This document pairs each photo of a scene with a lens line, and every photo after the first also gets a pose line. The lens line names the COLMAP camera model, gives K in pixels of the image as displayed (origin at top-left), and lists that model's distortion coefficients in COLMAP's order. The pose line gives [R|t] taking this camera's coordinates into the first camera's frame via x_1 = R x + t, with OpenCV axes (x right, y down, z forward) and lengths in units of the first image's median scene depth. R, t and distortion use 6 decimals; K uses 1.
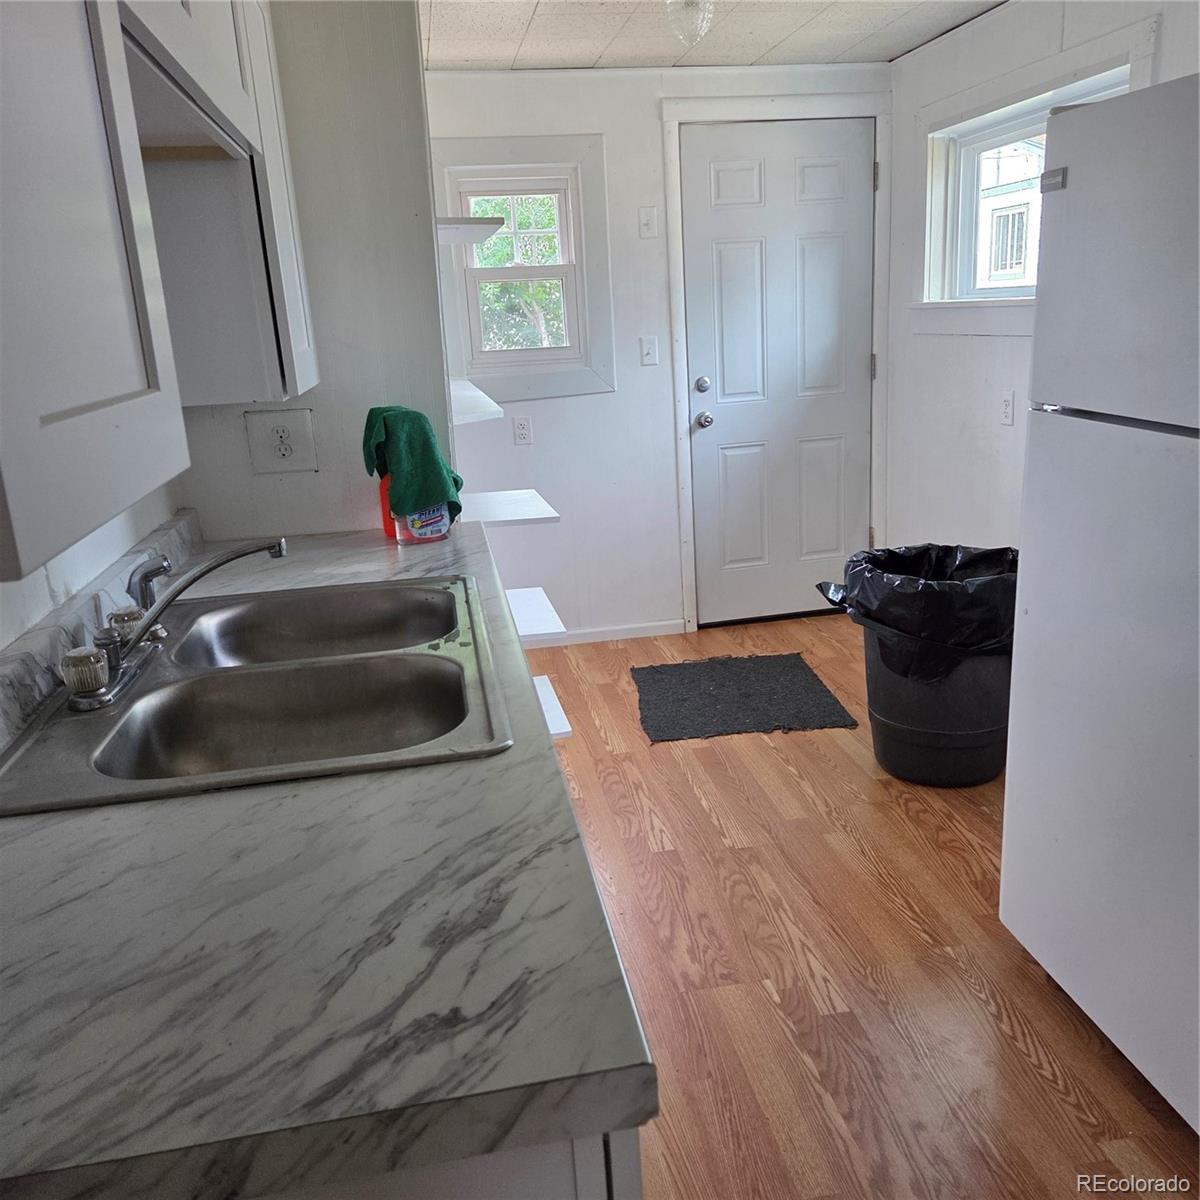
lens RADIAL K [[1068.0, 0, 602.5], [0, 1068.0, 600.5], [0, 0, 1]] dist [0.037660, -0.011811]
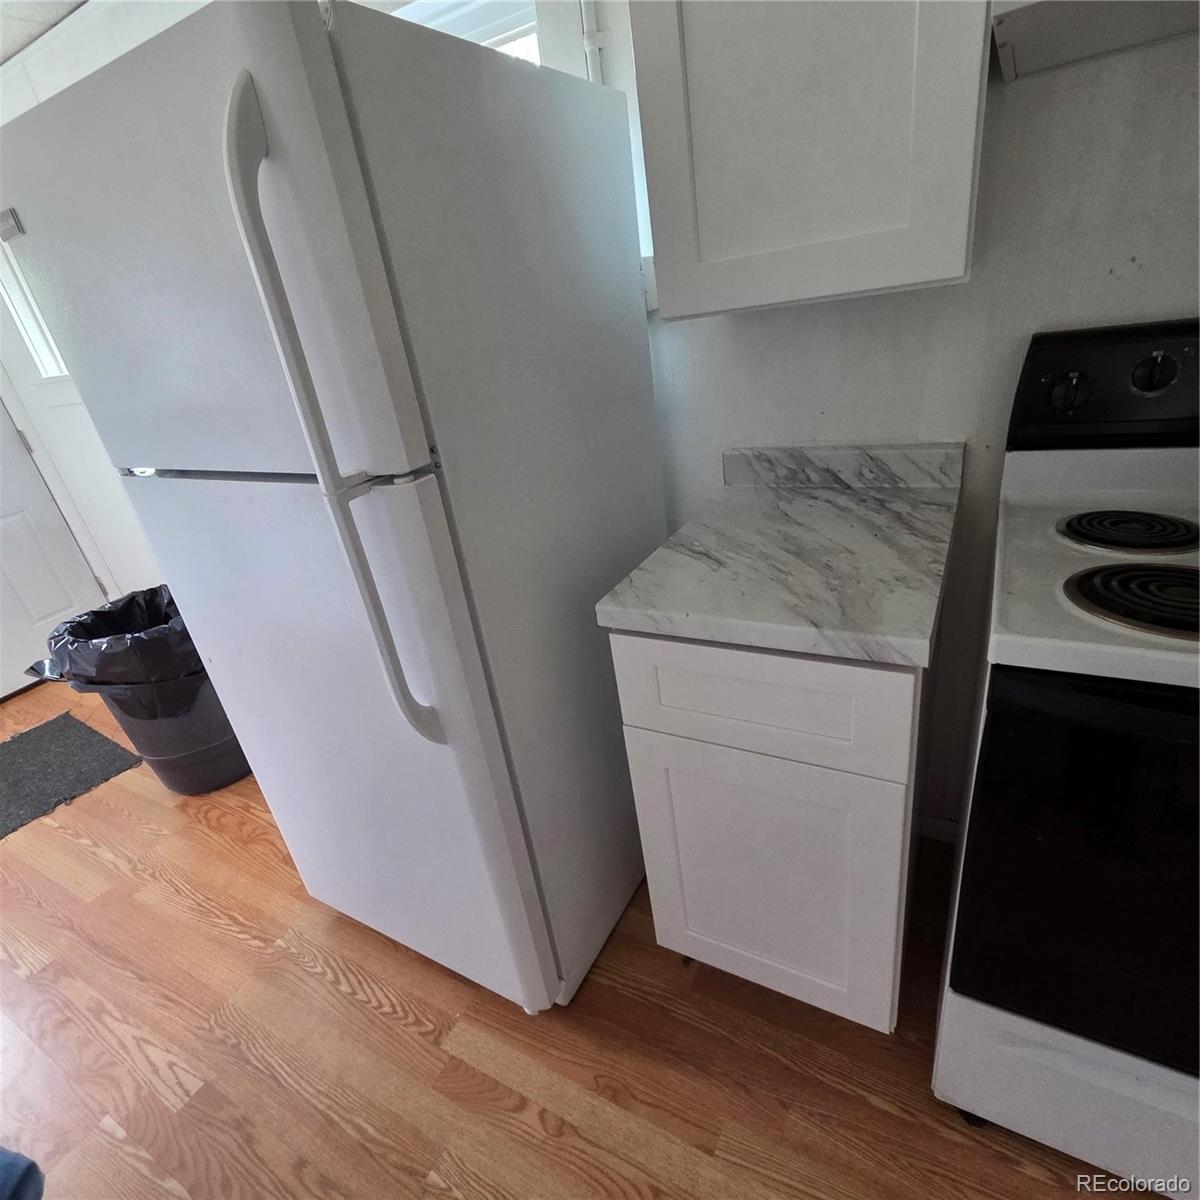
lens RADIAL K [[653.3, 0, 600.8], [0, 653.3, 598.6], [0, 0, 1]] dist [0.001873, 0.000687]
pose [[0.627960, -0.365199, 0.687238, 0.159392], [0.307583, 0.927629, 0.211890, -0.046723], [-0.714883, 0.078324, 0.694843, 0.202599]]
